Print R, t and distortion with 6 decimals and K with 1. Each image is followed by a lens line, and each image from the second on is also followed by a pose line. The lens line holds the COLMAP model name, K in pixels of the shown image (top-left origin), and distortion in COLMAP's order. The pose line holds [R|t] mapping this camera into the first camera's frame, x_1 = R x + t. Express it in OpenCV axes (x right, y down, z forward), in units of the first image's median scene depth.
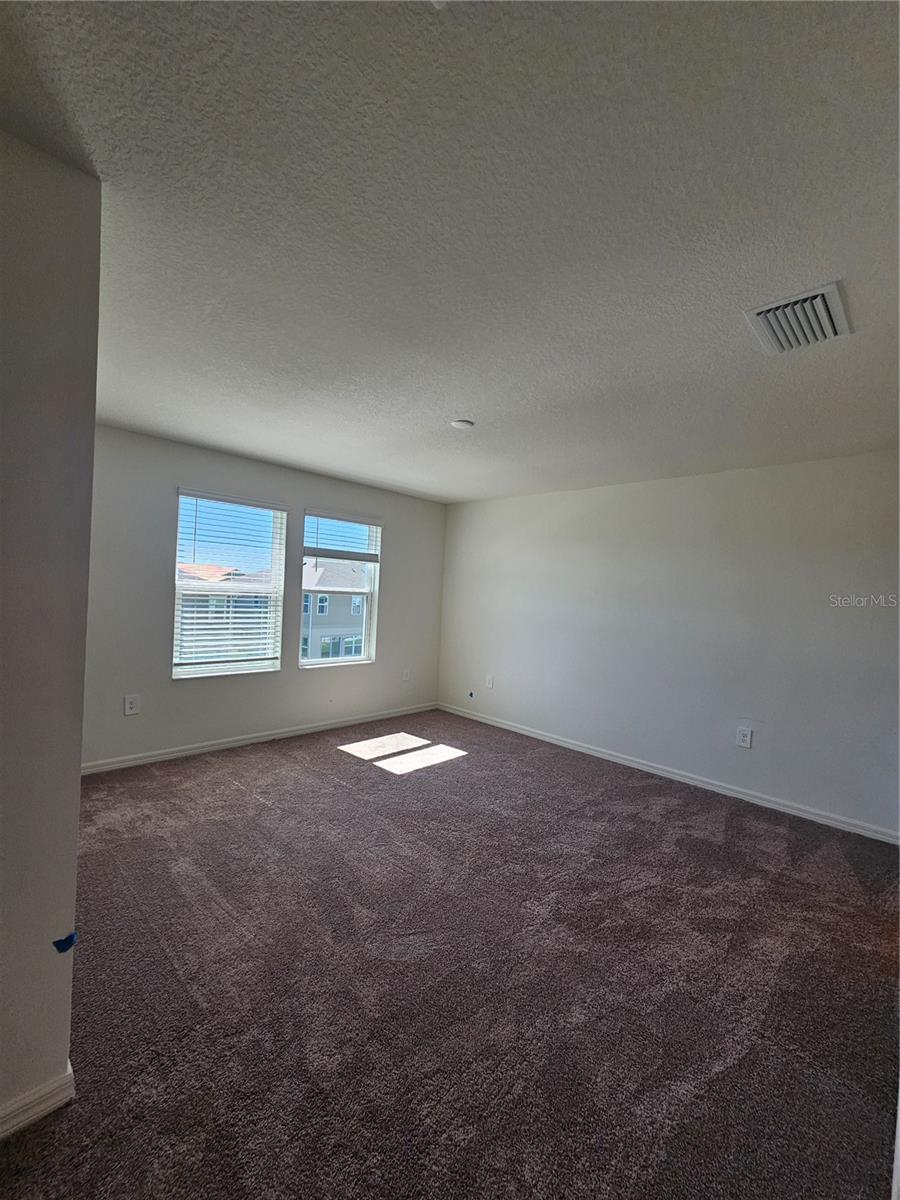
lens RADIAL K [[489.5, 0, 450.0], [0, 489.5, 600.0], [0, 0, 1]] dist [0.002158, -0.000097]
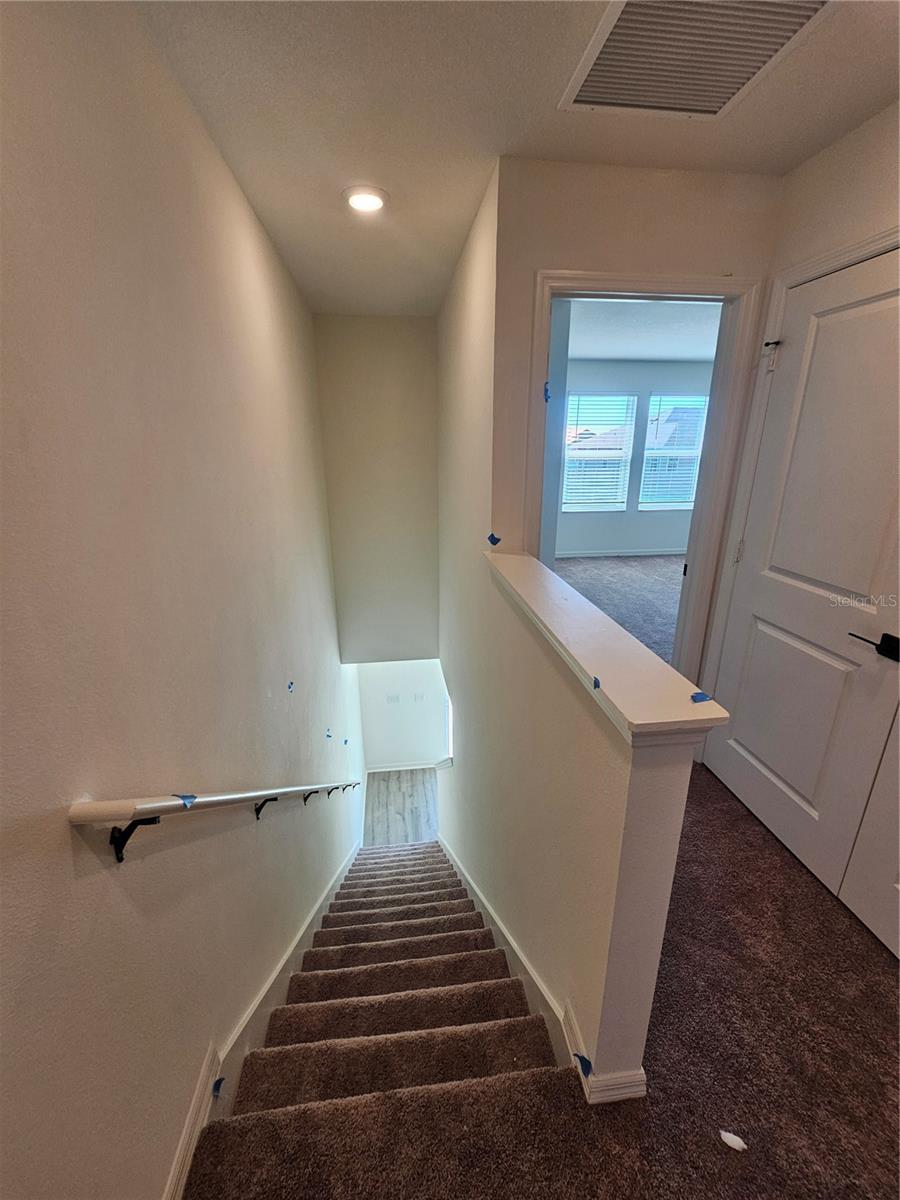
lens RADIAL K [[499.3, 0, 450.0], [0, 499.3, 600.0], [0, 0, 1]] dist [0.001033, 0.000414]
pose [[0.785270, 0.138508, -0.603462, 0.215258], [0.029654, 0.965125, 0.260106, -0.004834], [0.618443, -0.222148, 0.753776, -0.614753]]
